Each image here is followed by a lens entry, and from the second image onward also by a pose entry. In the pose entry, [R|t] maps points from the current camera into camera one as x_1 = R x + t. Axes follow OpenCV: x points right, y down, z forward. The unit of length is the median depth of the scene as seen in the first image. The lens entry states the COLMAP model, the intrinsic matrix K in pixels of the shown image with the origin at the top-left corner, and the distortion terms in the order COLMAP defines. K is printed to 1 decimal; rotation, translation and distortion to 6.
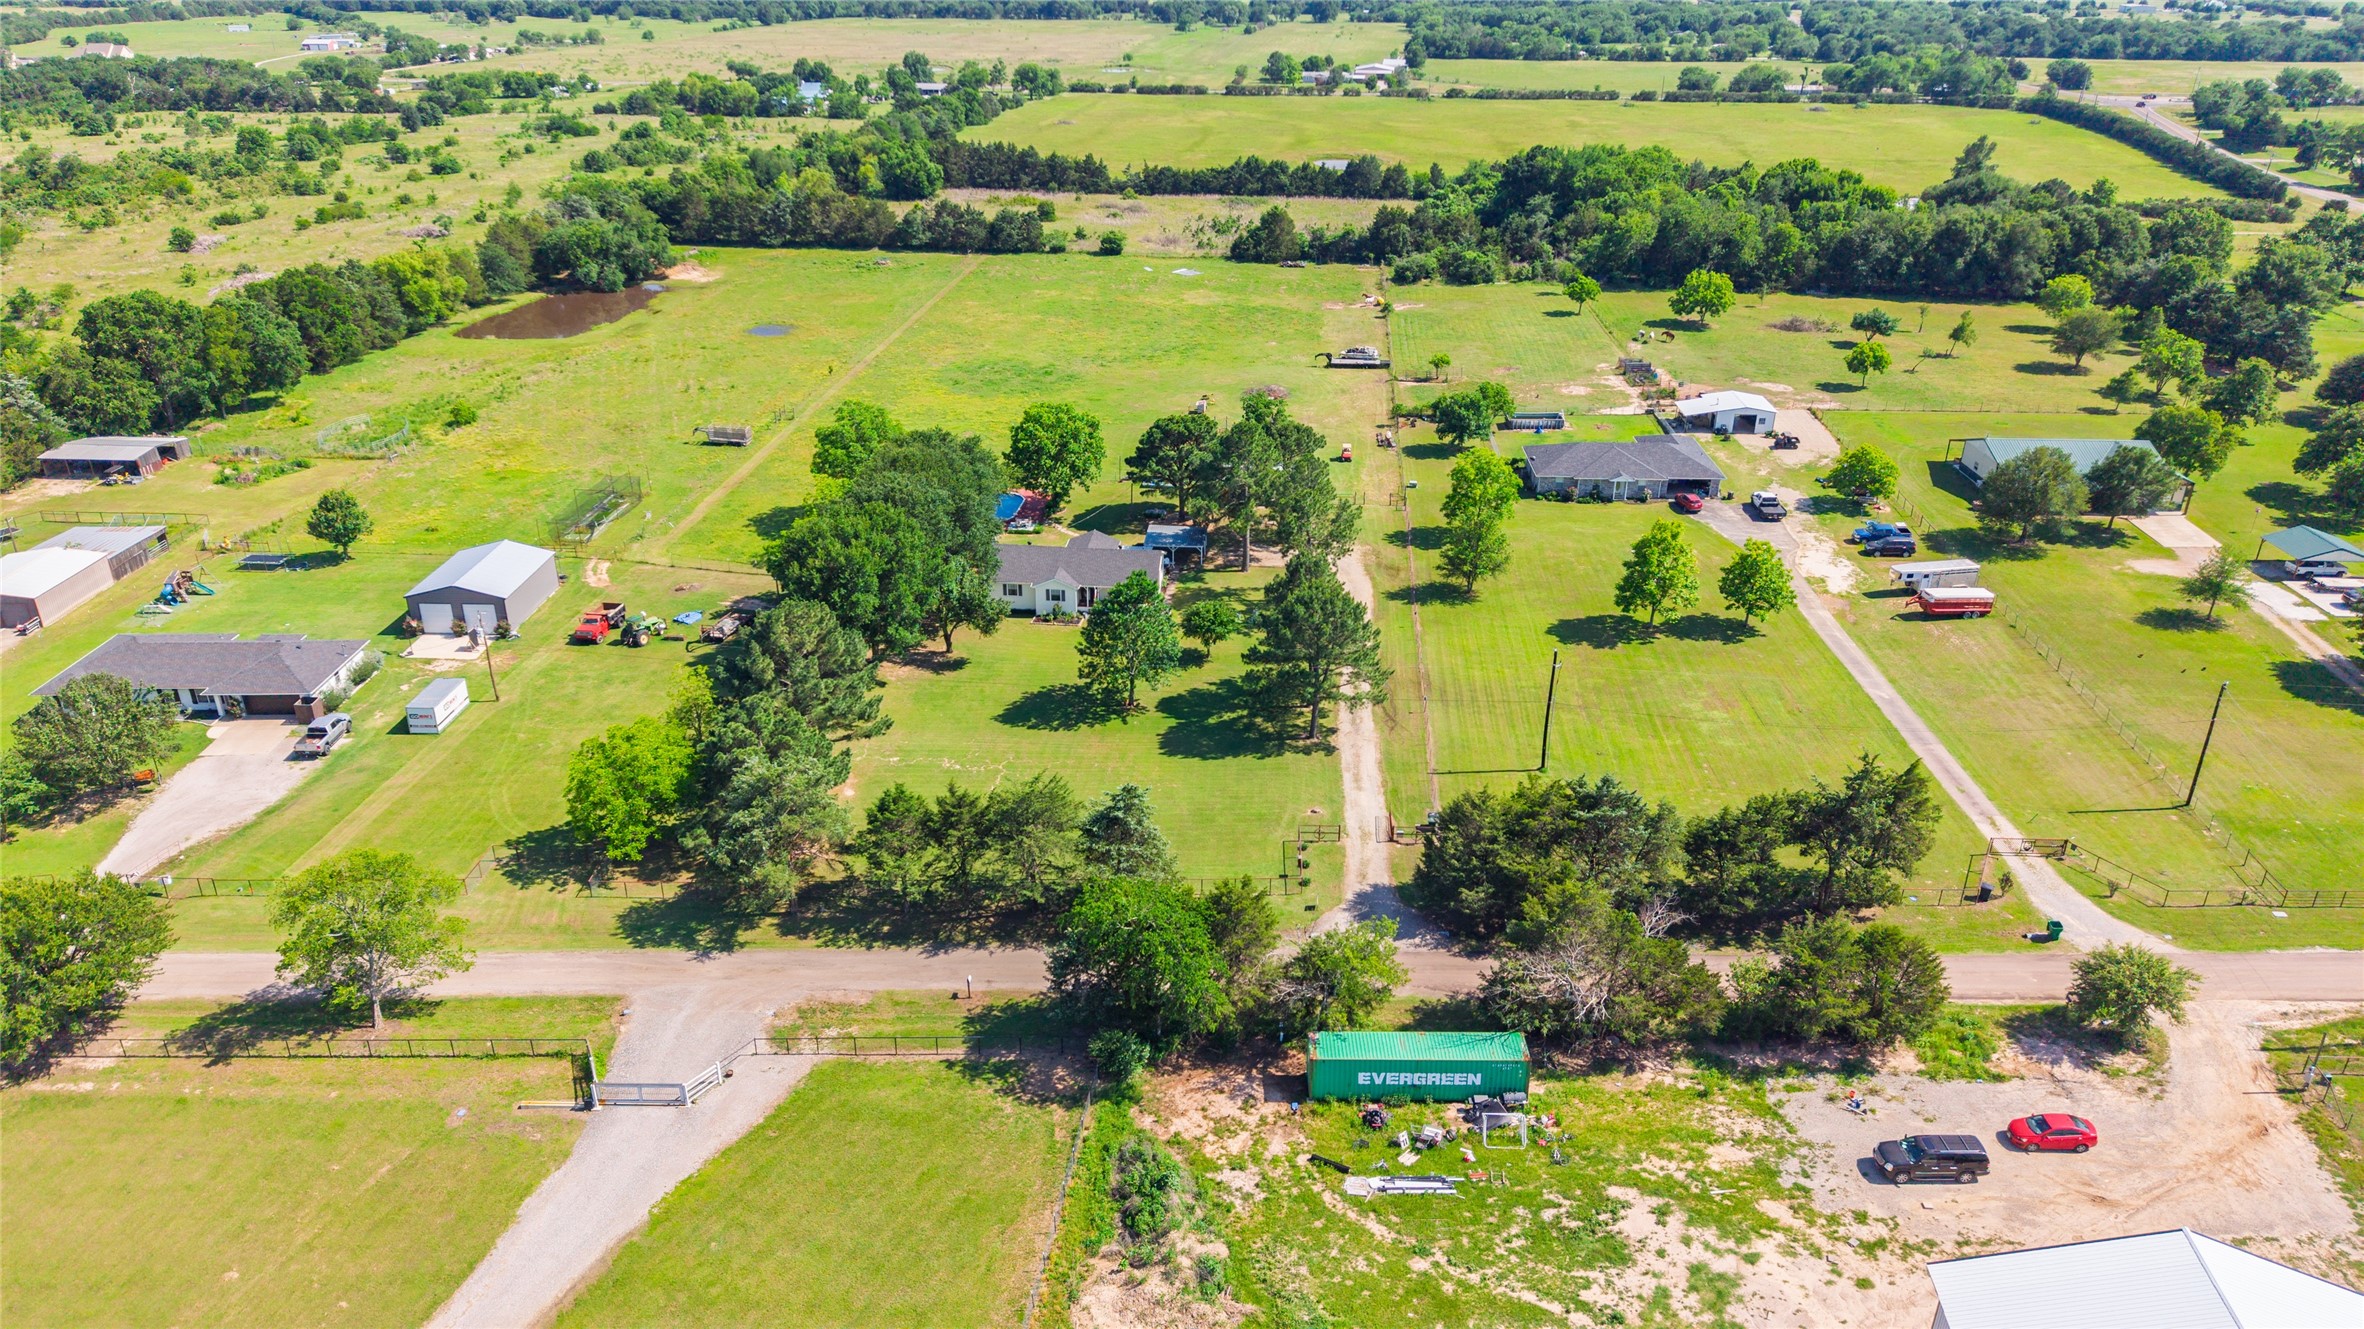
lens RADIAL K [[1602.7, 0, 1185.0], [0, 1602.7, 627.2], [0, 0, 1]] dist [0.163775, -0.001246]
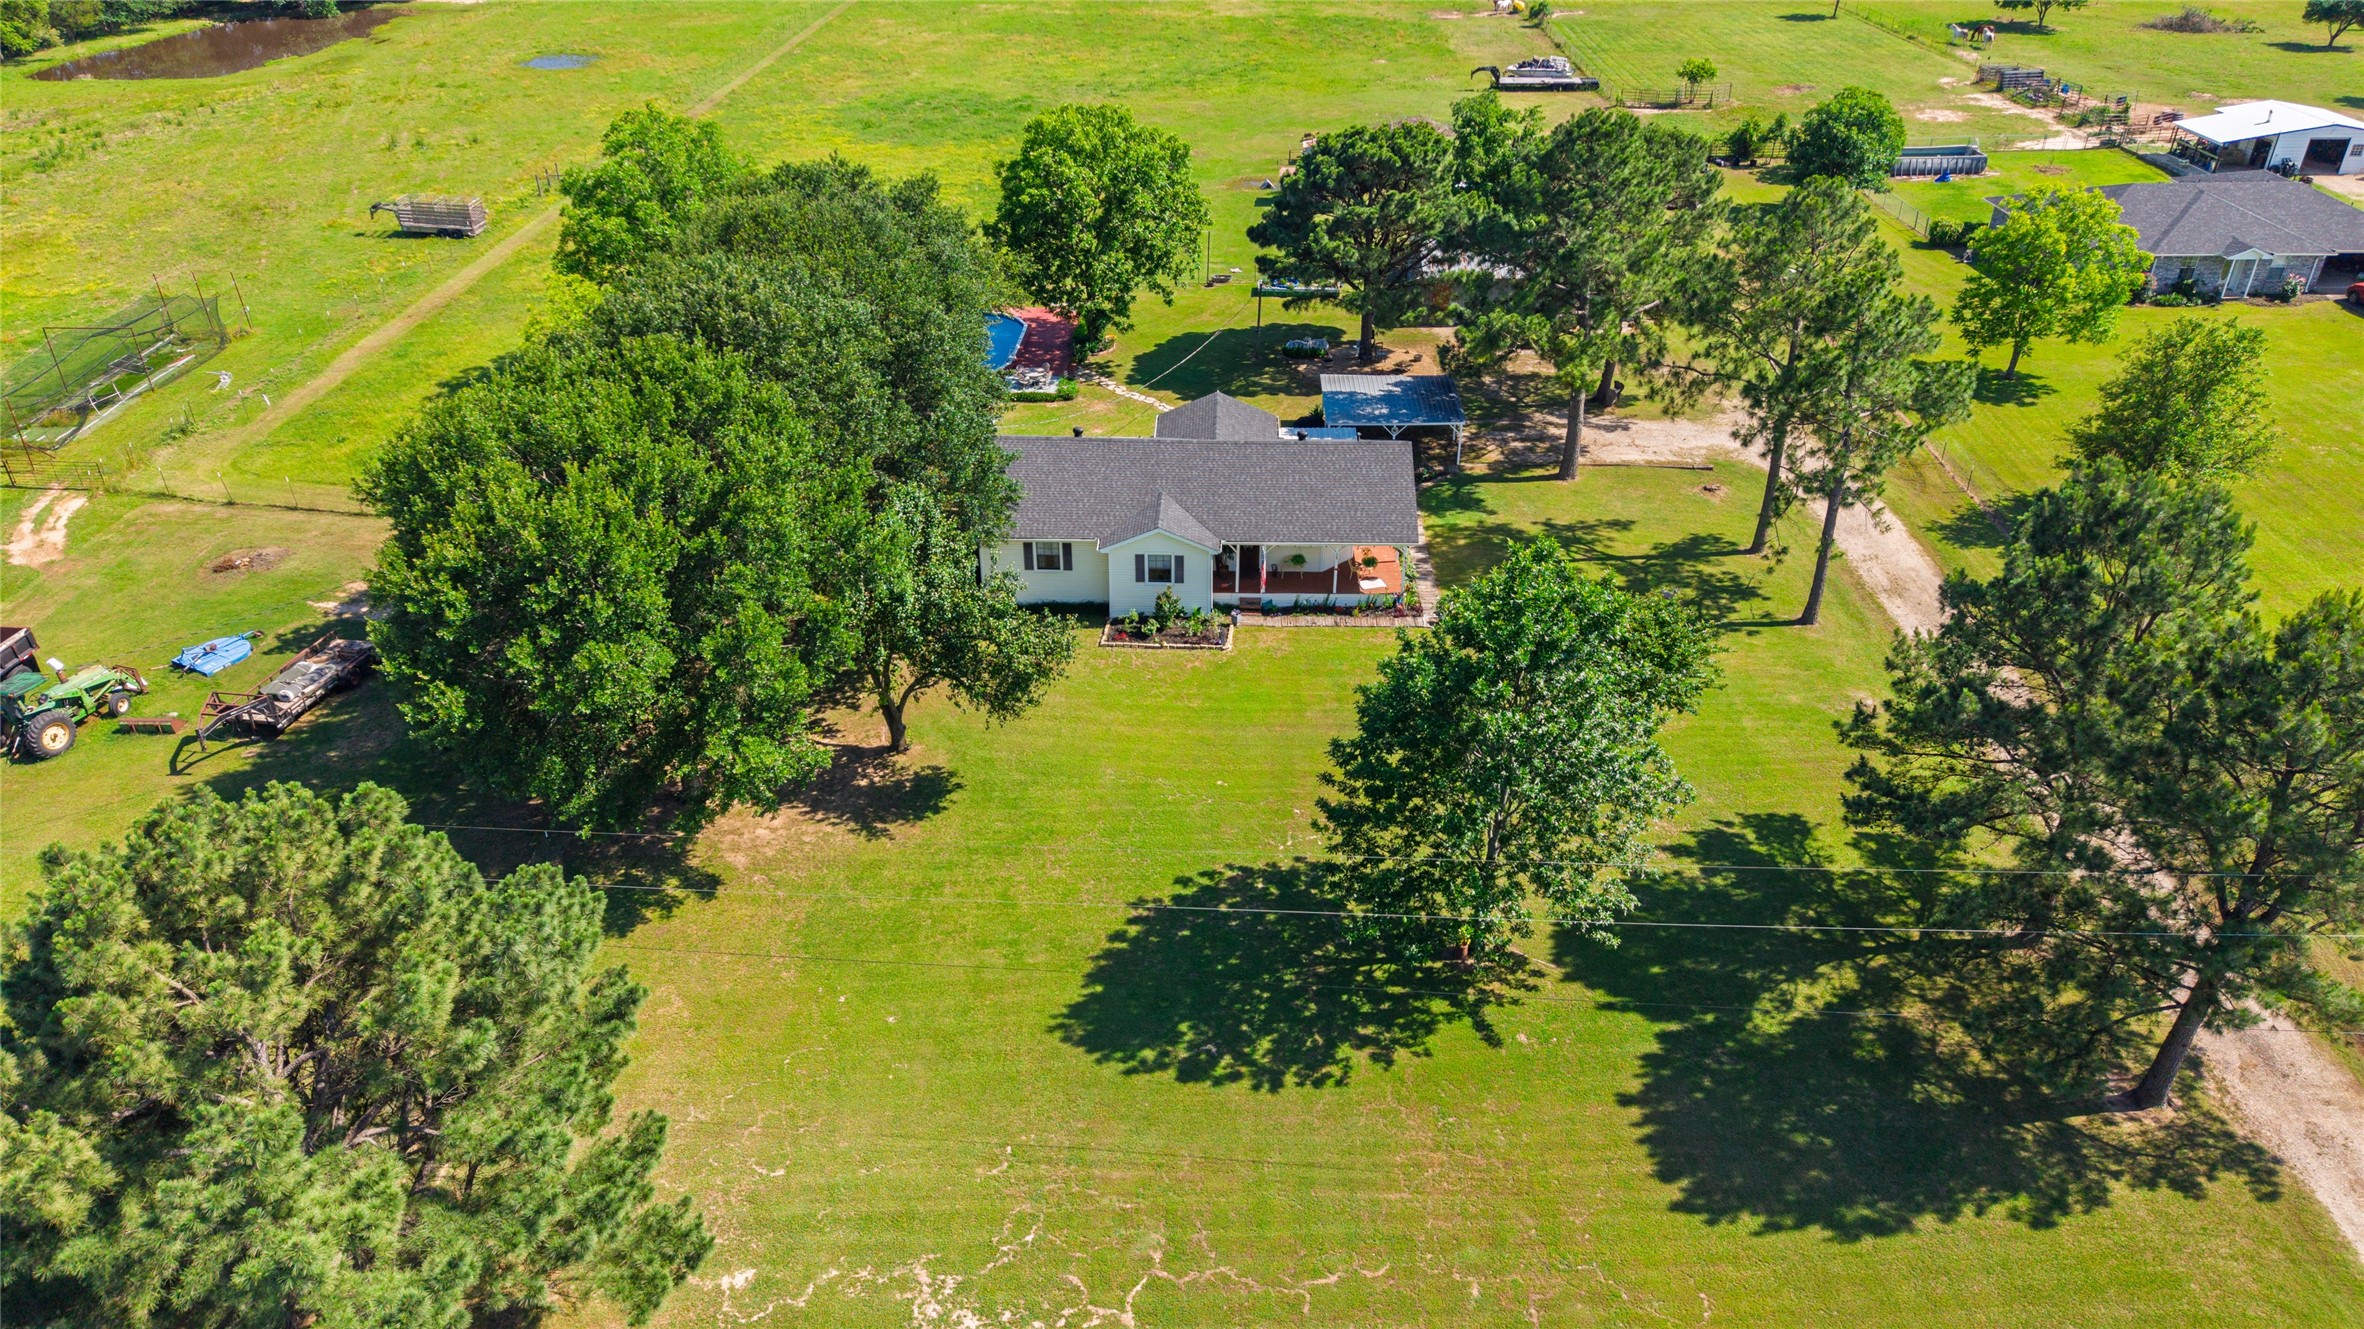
lens RADIAL K [[1583.7, 0, 1182.0], [0, 1583.7, 664.5], [0, 0, 1]] dist [0.025334, -0.005305]
pose [[0.998323, -0.033466, 0.047231, -0.083892], [0.027153, 0.991339, 0.128491, -0.041017], [-0.051122, -0.126994, 0.990585, 0.546988]]
